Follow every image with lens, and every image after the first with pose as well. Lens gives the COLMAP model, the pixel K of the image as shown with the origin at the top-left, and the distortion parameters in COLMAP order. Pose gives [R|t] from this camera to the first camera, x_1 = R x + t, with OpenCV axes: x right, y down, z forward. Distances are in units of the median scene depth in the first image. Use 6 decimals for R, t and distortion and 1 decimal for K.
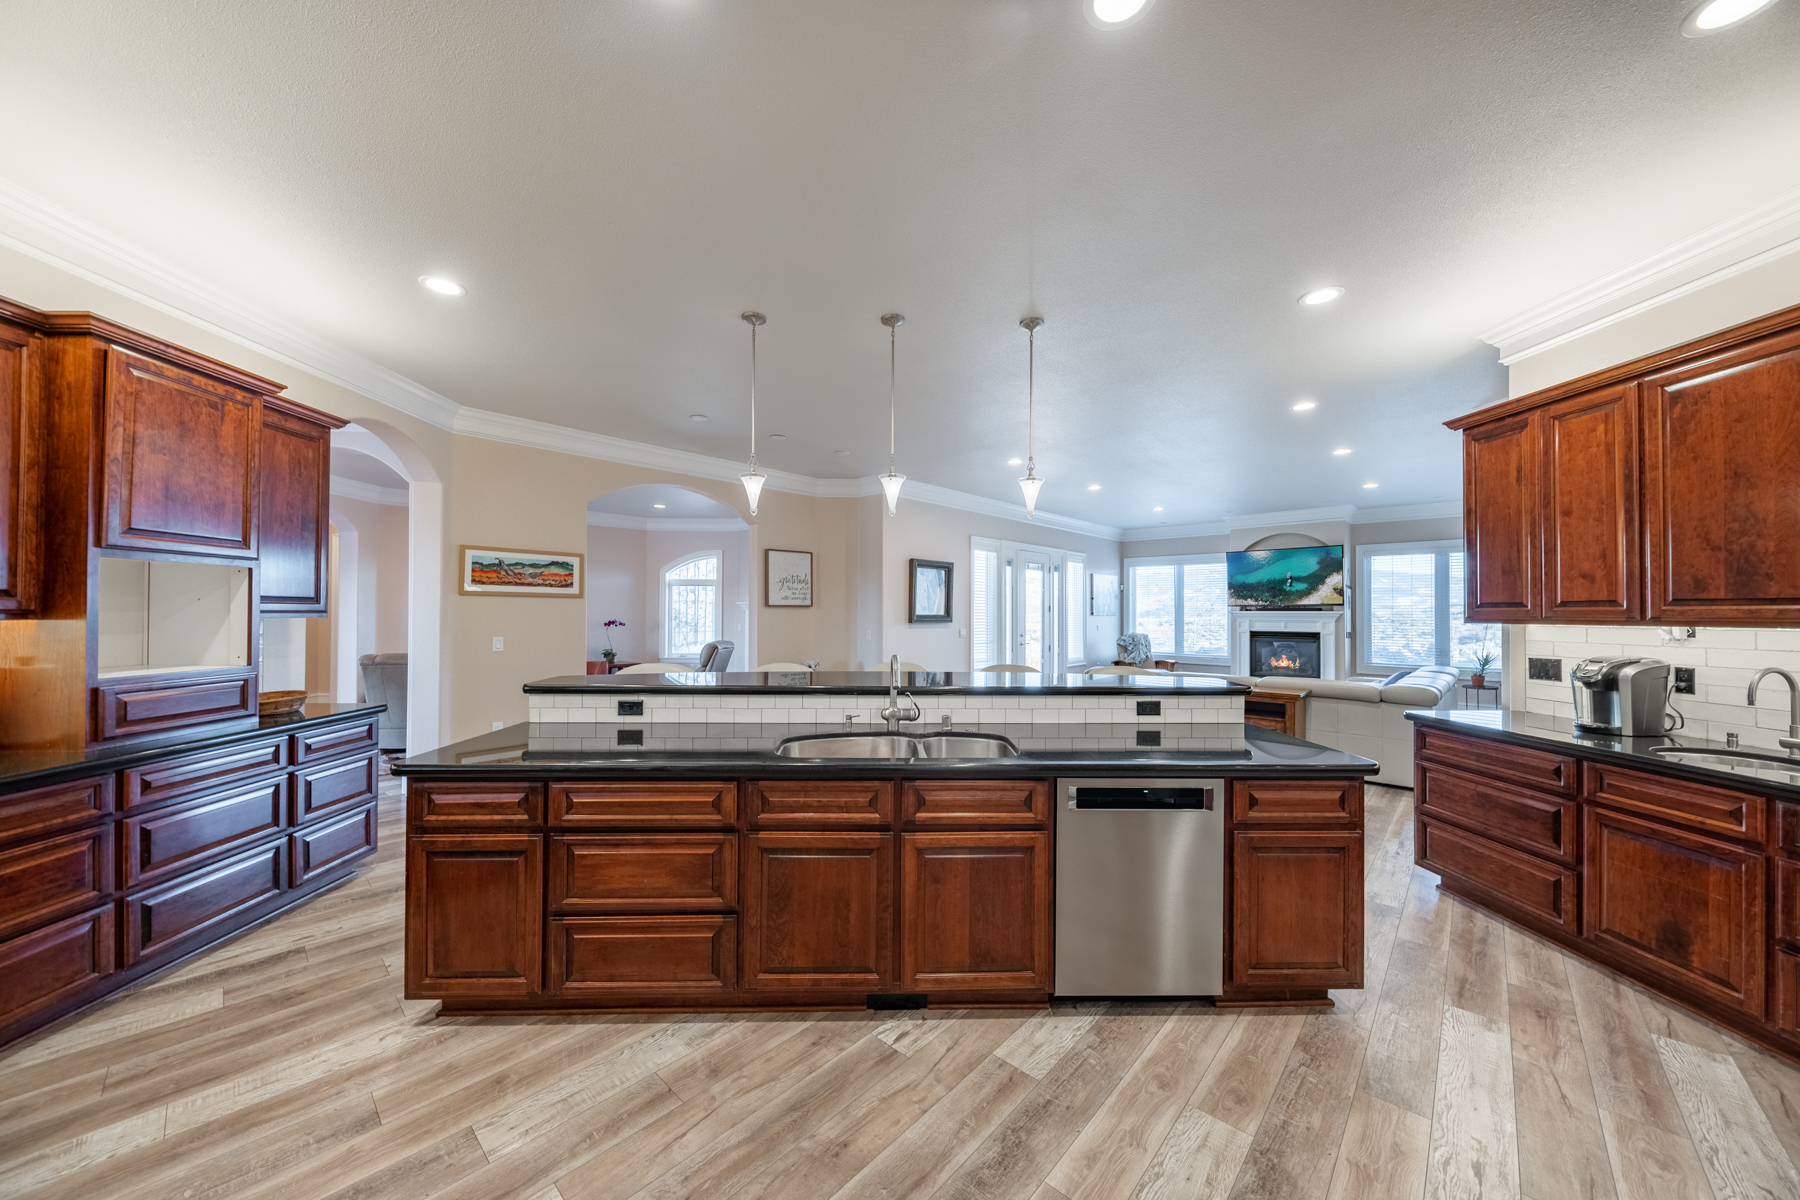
lens RADIAL K [[620.8, 0, 897.7], [0, 620.8, 608.0], [0, 0, 1]] dist [-0.001998, -0.002207]
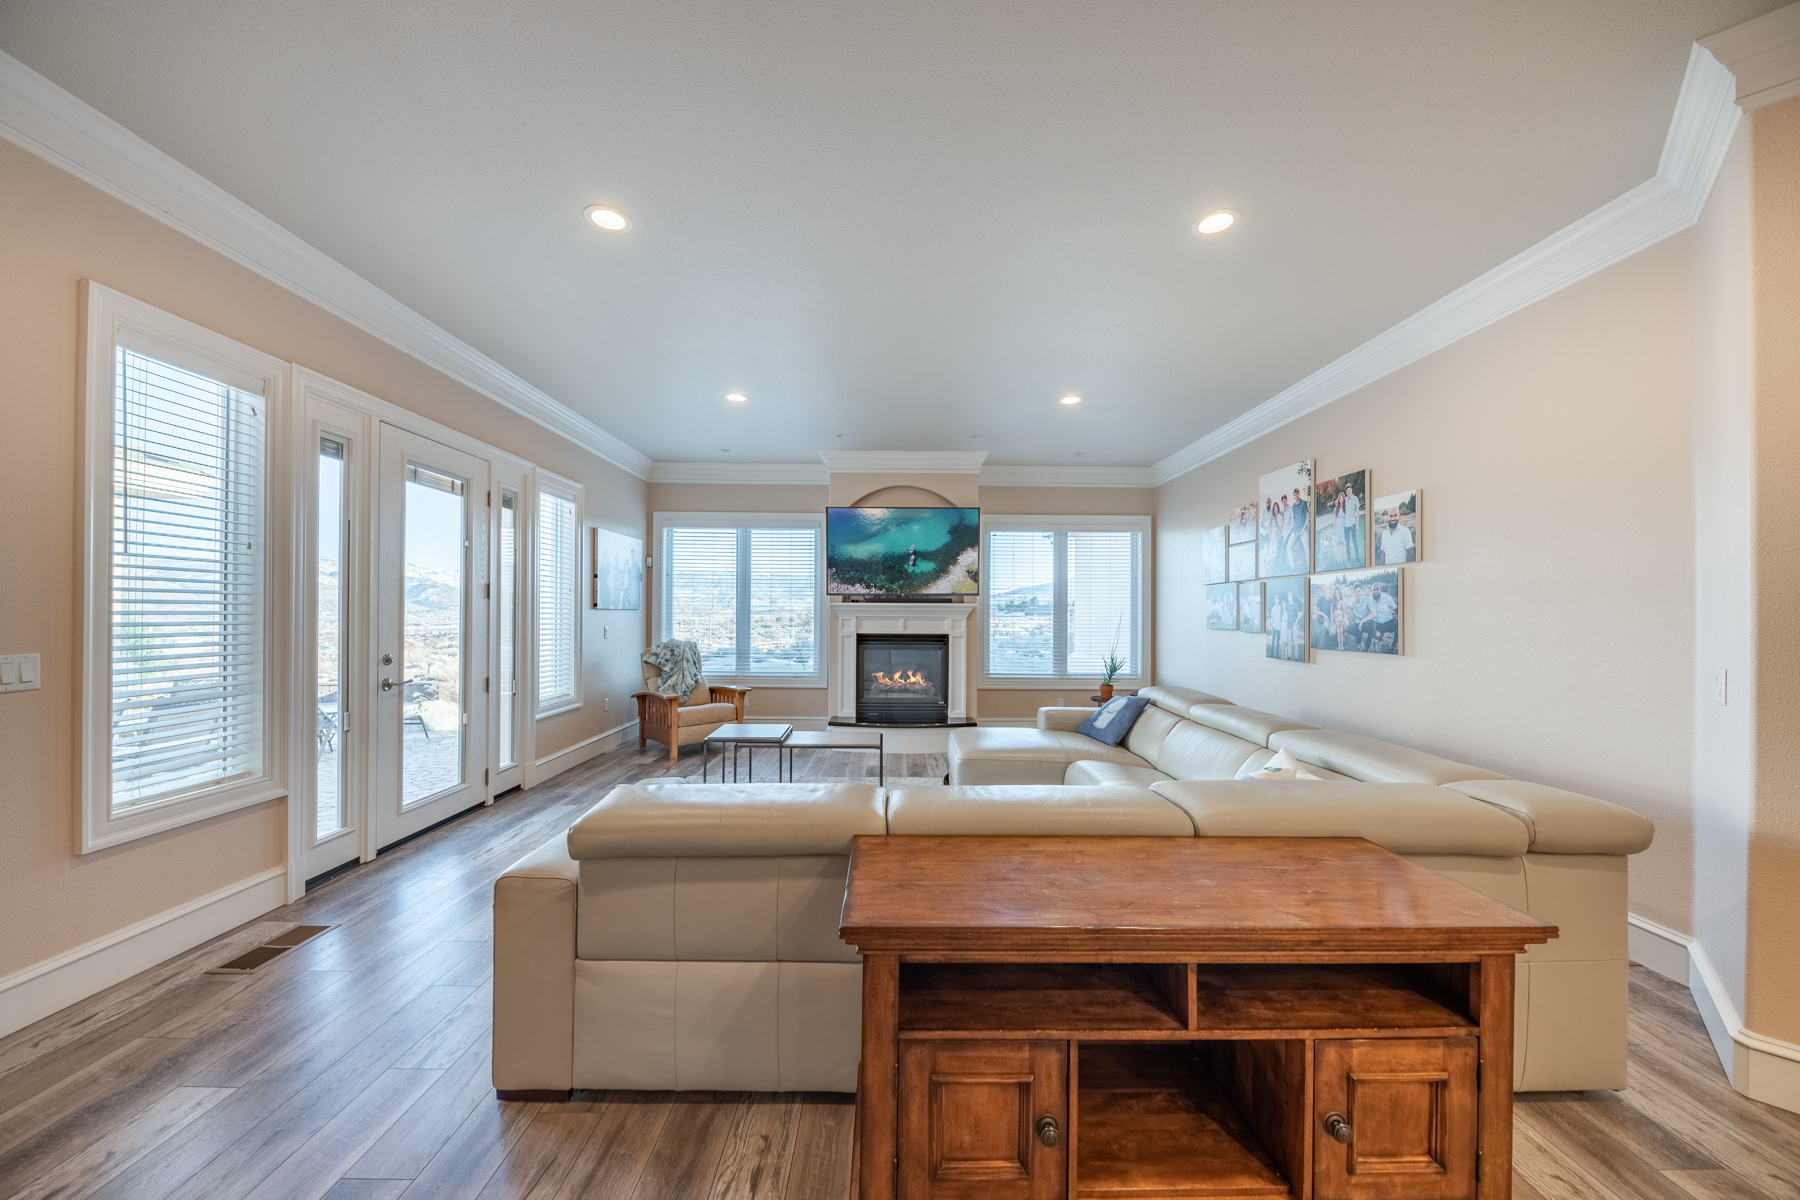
lens RADIAL K [[620.8, 0, 908.6], [0, 620.8, 609.4], [0, 0, 1]] dist [-0.001998, -0.002207]
pose [[0.714061, 0.007521, 0.700043, 0.572979], [-0.007019, 0.999969, -0.003584, 0.050022], [-0.700048, -0.002355, 0.714092, 1.844769]]
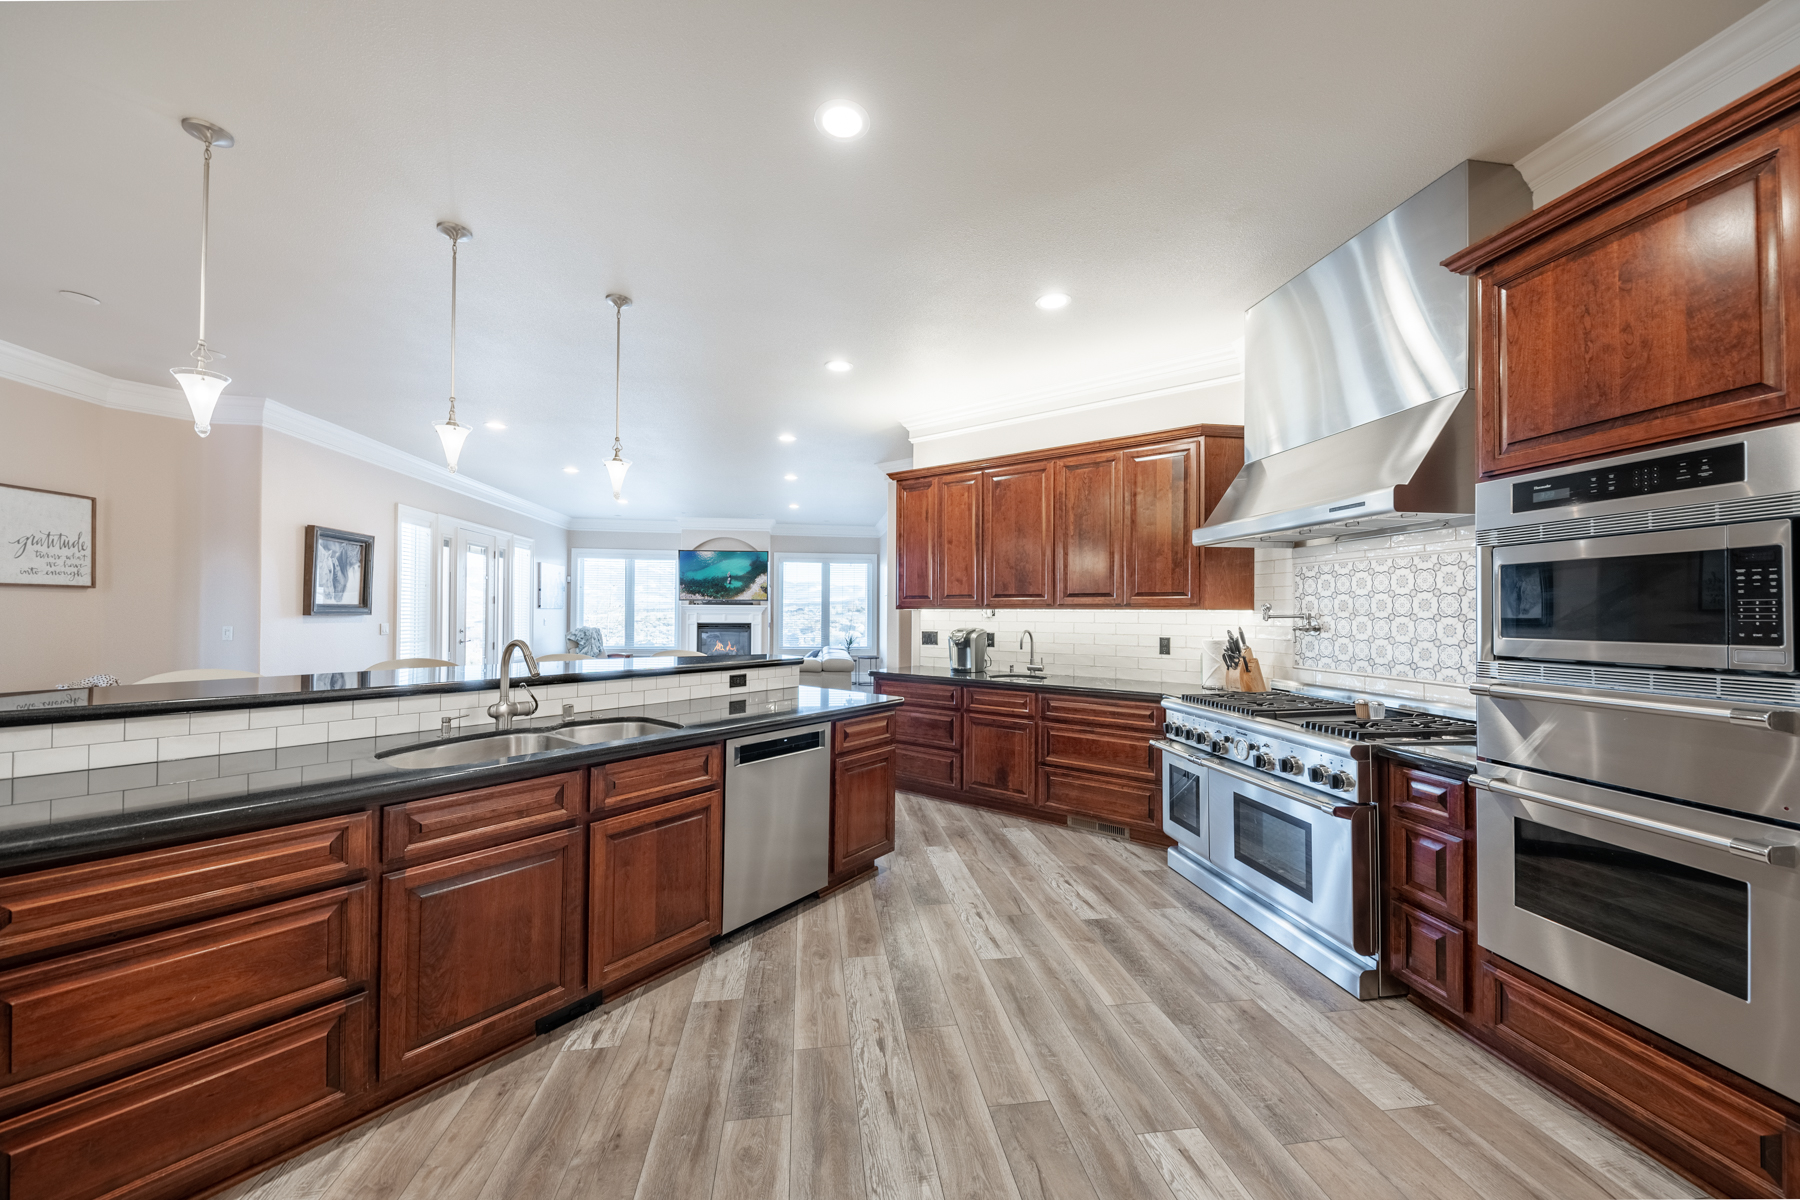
lens RADIAL K [[639.1, 0, 899.0], [0, 639.1, 609.6], [0, 0, 1]] dist [-0.010144, -0.000907]
pose [[0.624006, 0.004002, 0.781409, -0.353493], [-0.009961, 0.999946, 0.002832, 0.025001], [-0.781356, -0.009551, 0.624012, 0.030905]]
